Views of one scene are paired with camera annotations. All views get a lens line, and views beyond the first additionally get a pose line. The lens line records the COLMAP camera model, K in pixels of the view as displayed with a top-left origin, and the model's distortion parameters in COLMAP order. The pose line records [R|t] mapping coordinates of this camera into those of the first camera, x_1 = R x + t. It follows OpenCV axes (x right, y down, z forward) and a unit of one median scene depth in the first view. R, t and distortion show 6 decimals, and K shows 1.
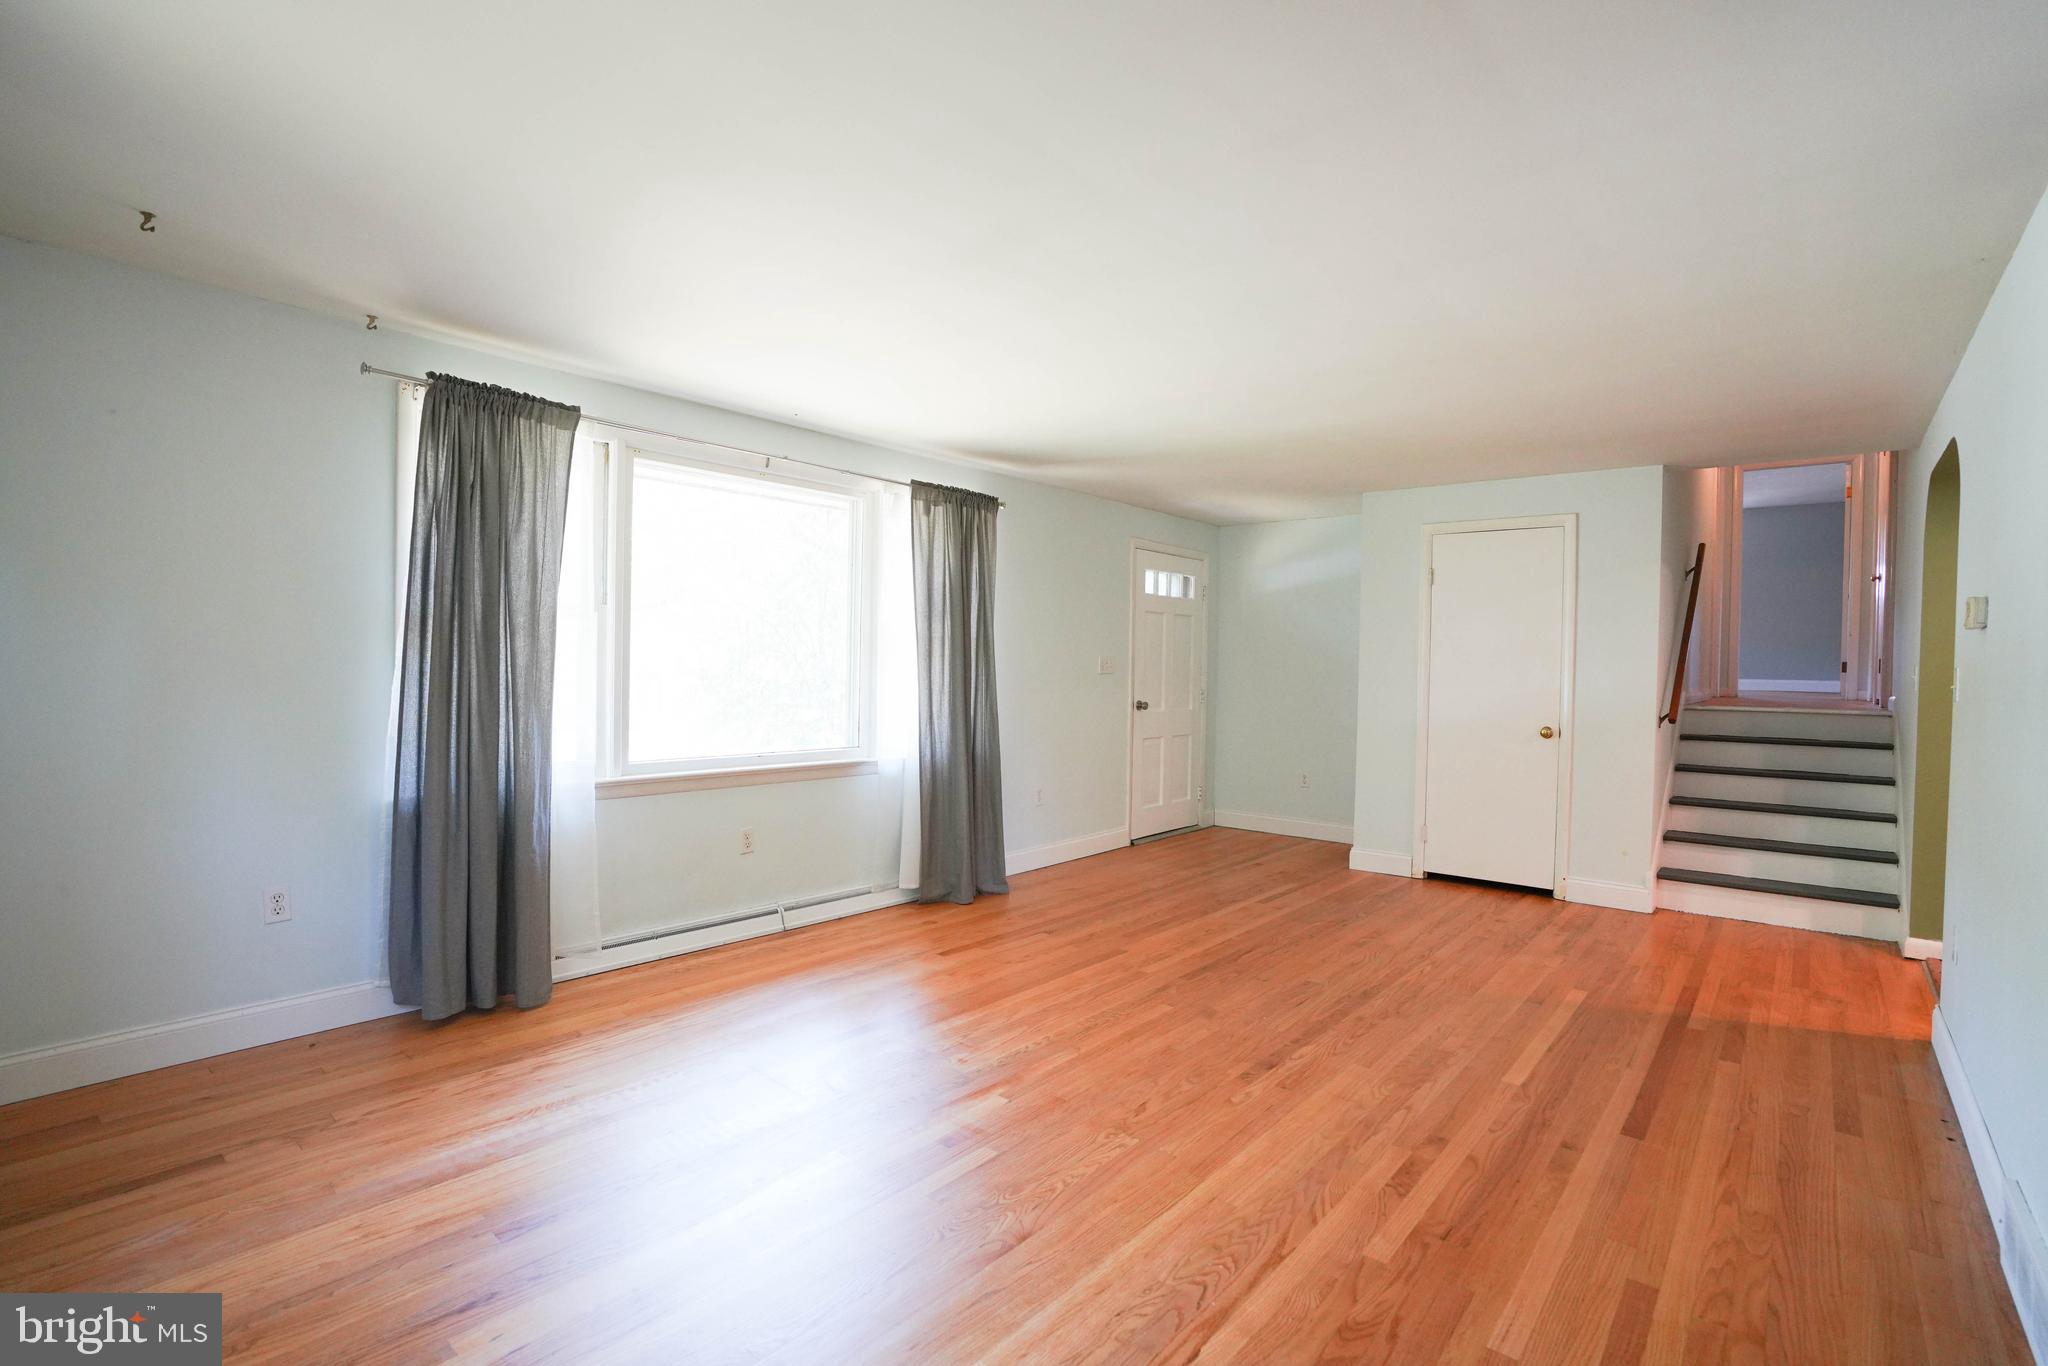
lens RADIAL K [[947.4, 0, 1032.0], [0, 947.4, 680.3], [0, 0, 1]] dist [-0.052330, 0.000077]
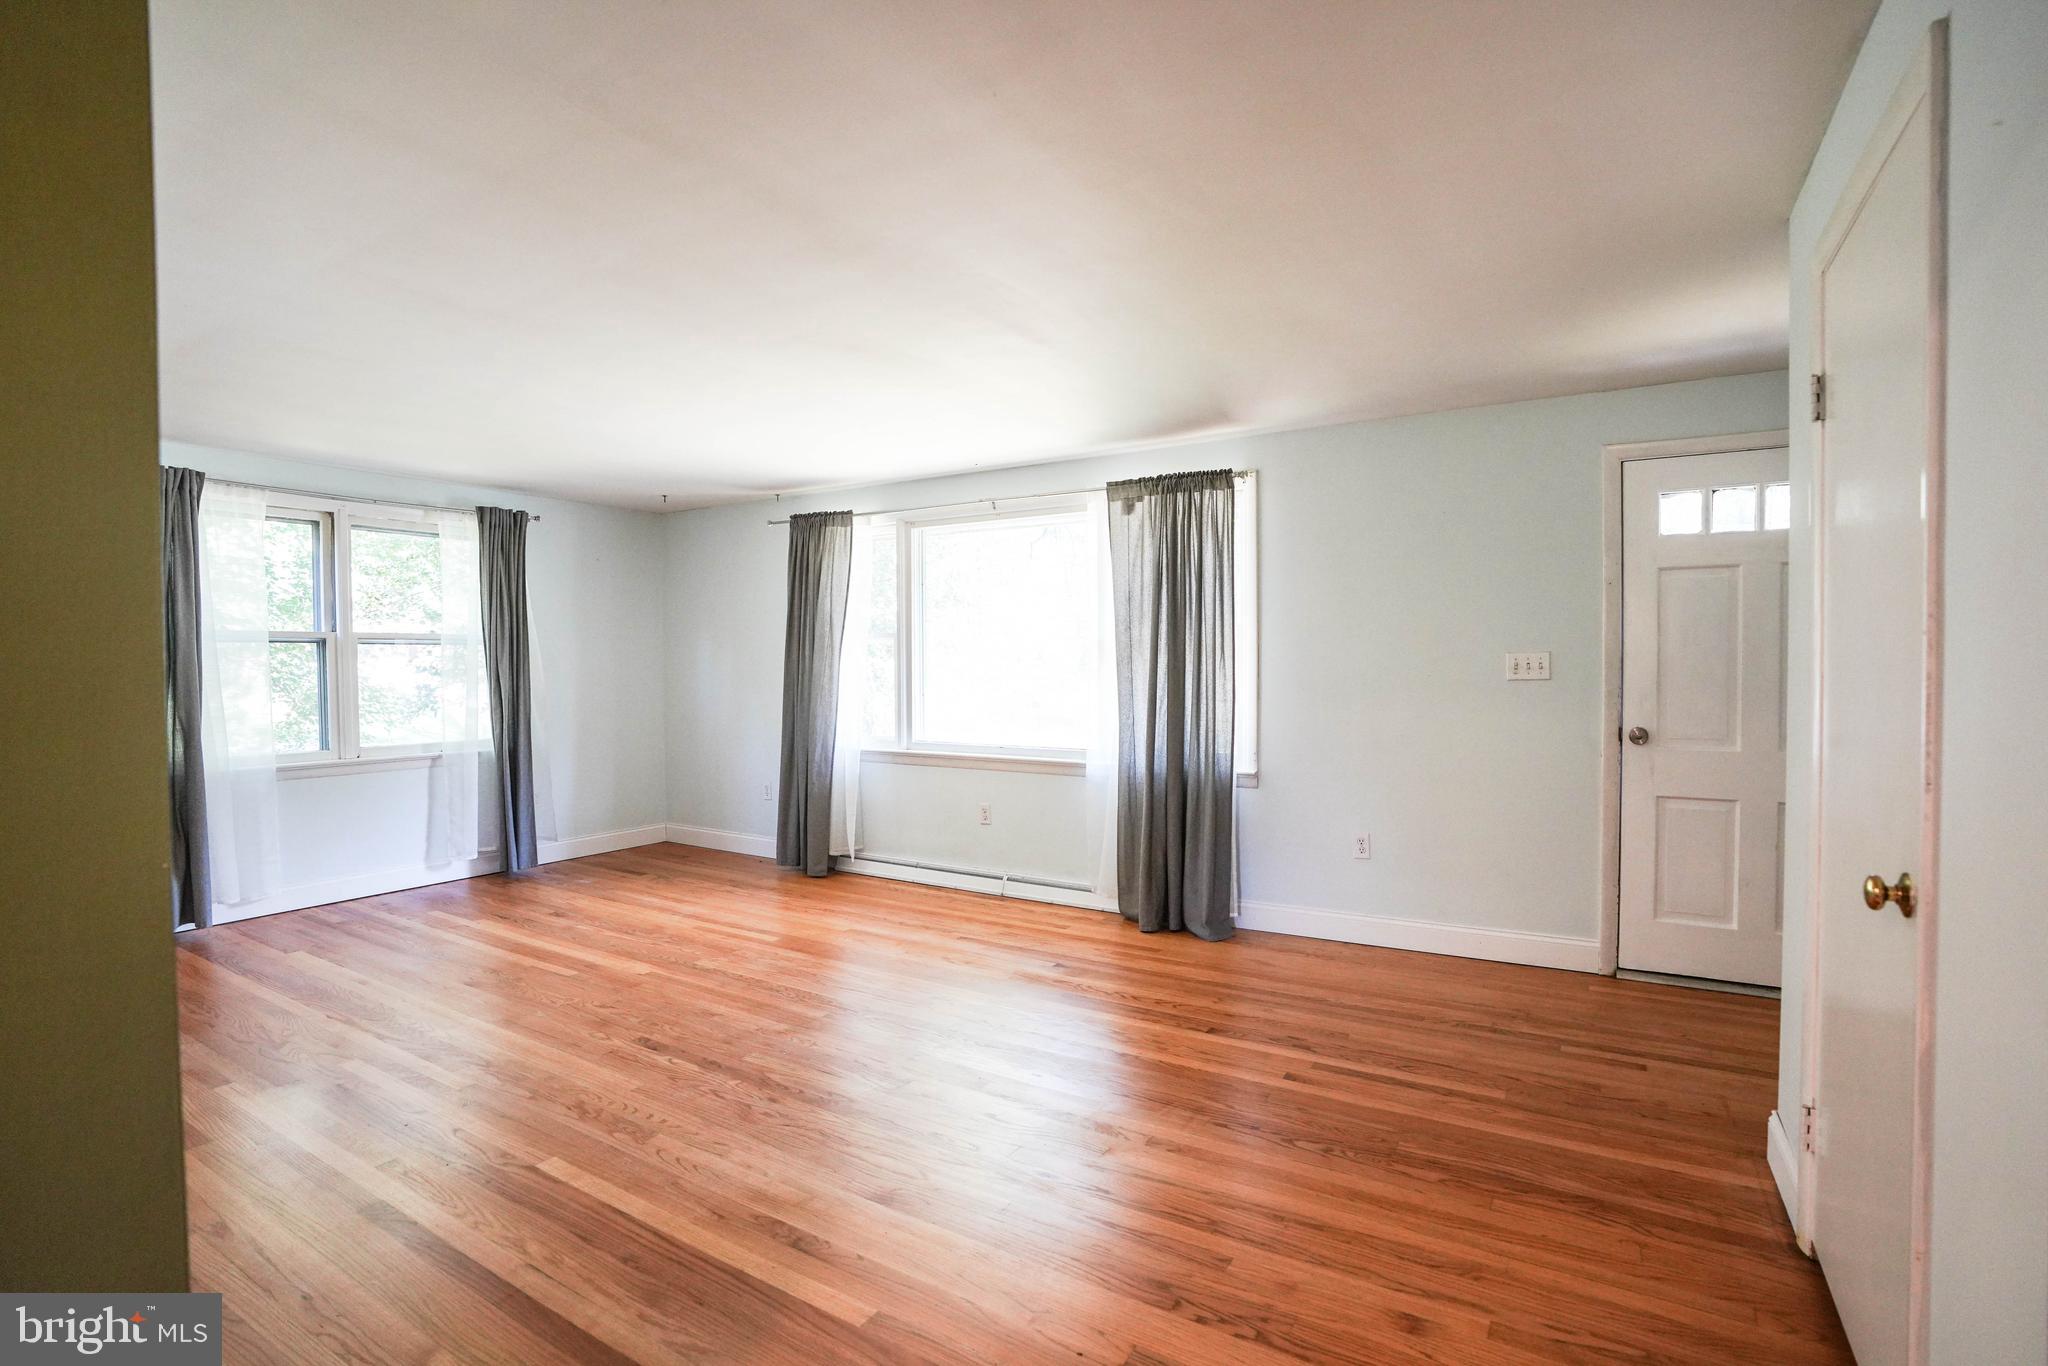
lens RADIAL K [[947.4, 0, 1032.0], [0, 947.4, 680.3], [0, 0, 1]] dist [-0.052330, 0.000077]
pose [[0.157491, -0.002592, -0.987517, 0.919736], [-0.010869, 0.999931, -0.004358, -0.000665], [0.987461, 0.011419, 0.157452, 0.846714]]
